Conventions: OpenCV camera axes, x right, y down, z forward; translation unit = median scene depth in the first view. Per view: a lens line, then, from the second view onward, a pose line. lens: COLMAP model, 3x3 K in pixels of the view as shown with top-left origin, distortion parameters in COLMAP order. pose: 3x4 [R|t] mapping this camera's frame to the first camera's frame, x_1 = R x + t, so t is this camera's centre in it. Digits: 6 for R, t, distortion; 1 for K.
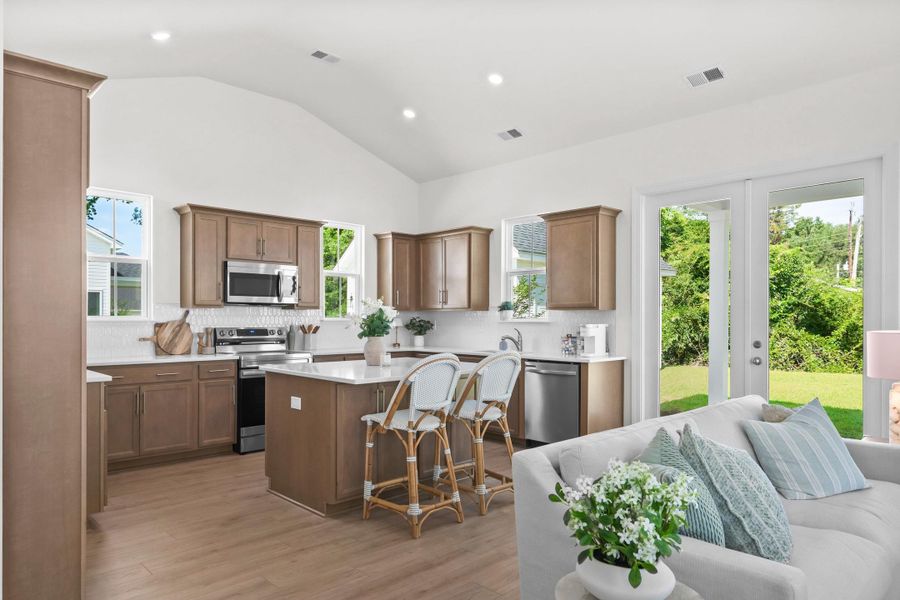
lens RADIAL K [[576.1, 0, 446.0], [0, 576.1, 317.6], [0, 0, 1]] dist [0.000519, 0.001741]
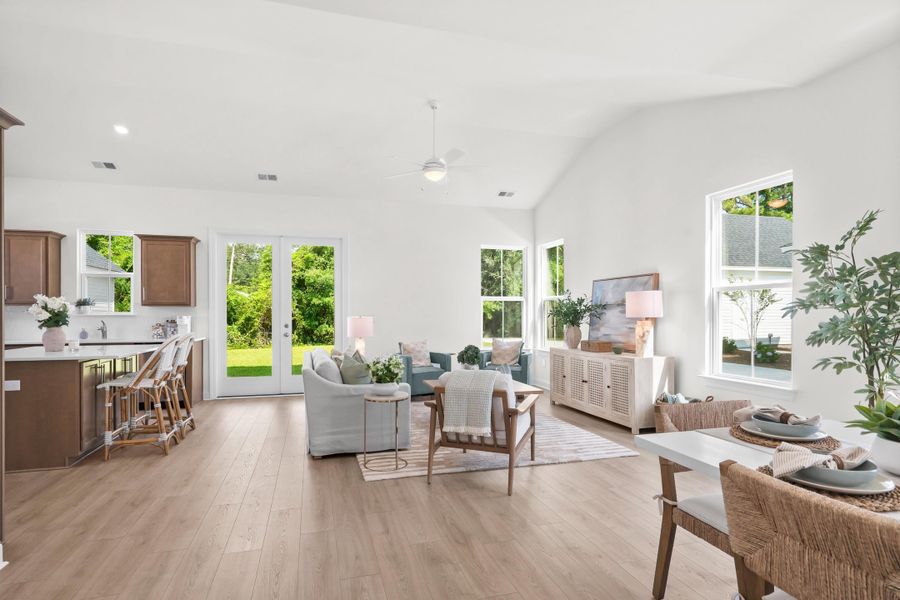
lens RADIAL K [[473.3, 0, 446.5], [0, 473.3, 314.7], [0, 0, 1]] dist [-0.007831, 0.001539]
pose [[0.468308, -0.006430, 0.883542, -0.479566], [0.002873, 0.999979, 0.005755, 0.002825], [-0.883561, -0.000157, 0.468317, -0.146001]]
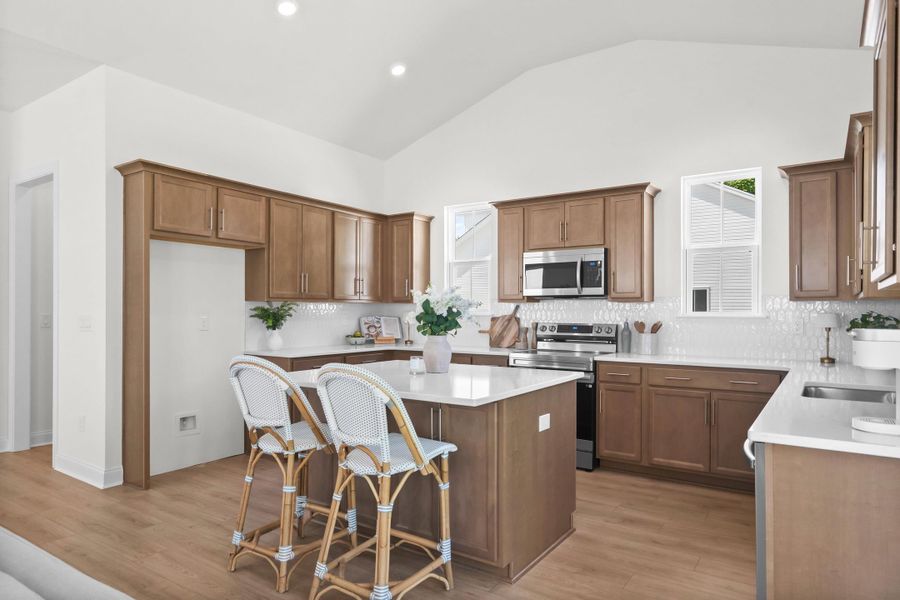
lens RADIAL K [[549.0, 0, 449.5], [0, 549.0, 311.7], [0, 0, 1]] dist [0.002540, -0.001345]
pose [[0.213337, -0.004143, -0.976970, 0.478772], [-0.001942, 0.999987, -0.004665, 0.003950], [0.976977, 0.002893, 0.213326, 0.678456]]
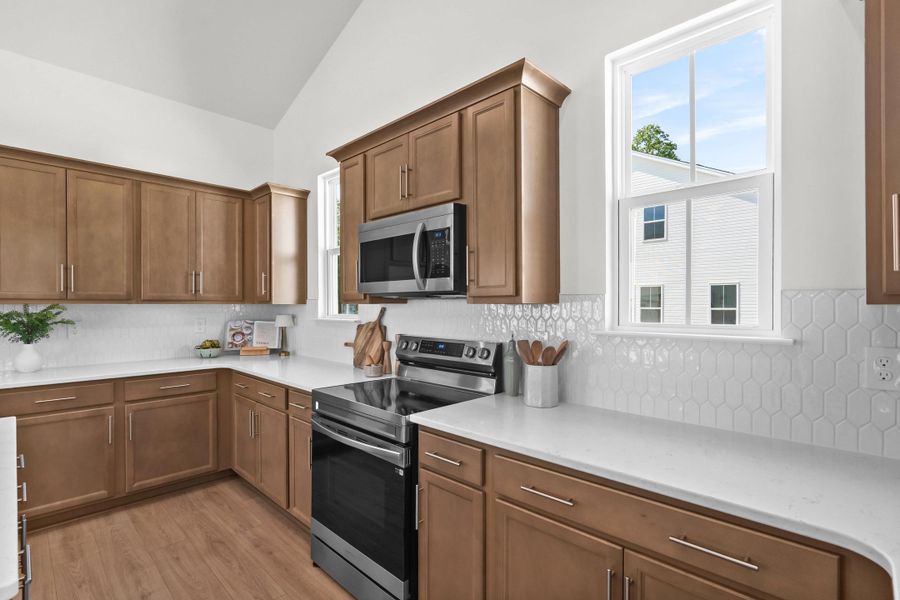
lens RADIAL K [[413.4, 0, 454.5], [0, 413.4, 310.4], [0, 0, 1]] dist [-0.006045, 0.000627]
pose [[0.053273, 0.006541, -0.998559, 0.053604], [-0.001077, 0.999978, 0.006493, -0.012479], [0.998579, 0.000729, 0.053279, 1.064604]]
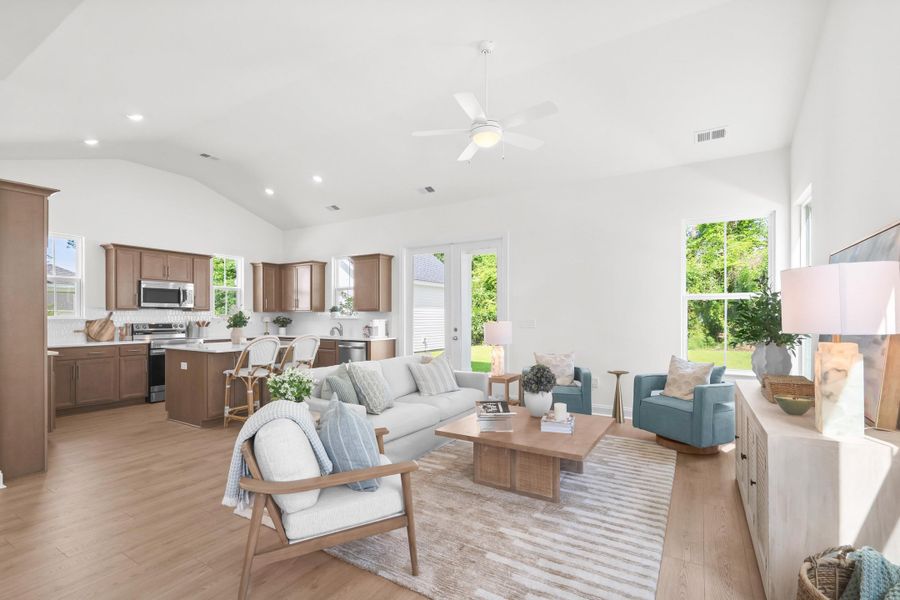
lens RADIAL K [[413.4, 0, 445.5], [0, 413.4, 316.1], [0, 0, 1]] dist [-0.006045, 0.000627]
pose [[0.967194, -0.004101, 0.254007, 0.130788], [0.003665, 0.999991, 0.002190, -0.001078], [-0.254014, -0.001188, 0.967200, -0.280949]]
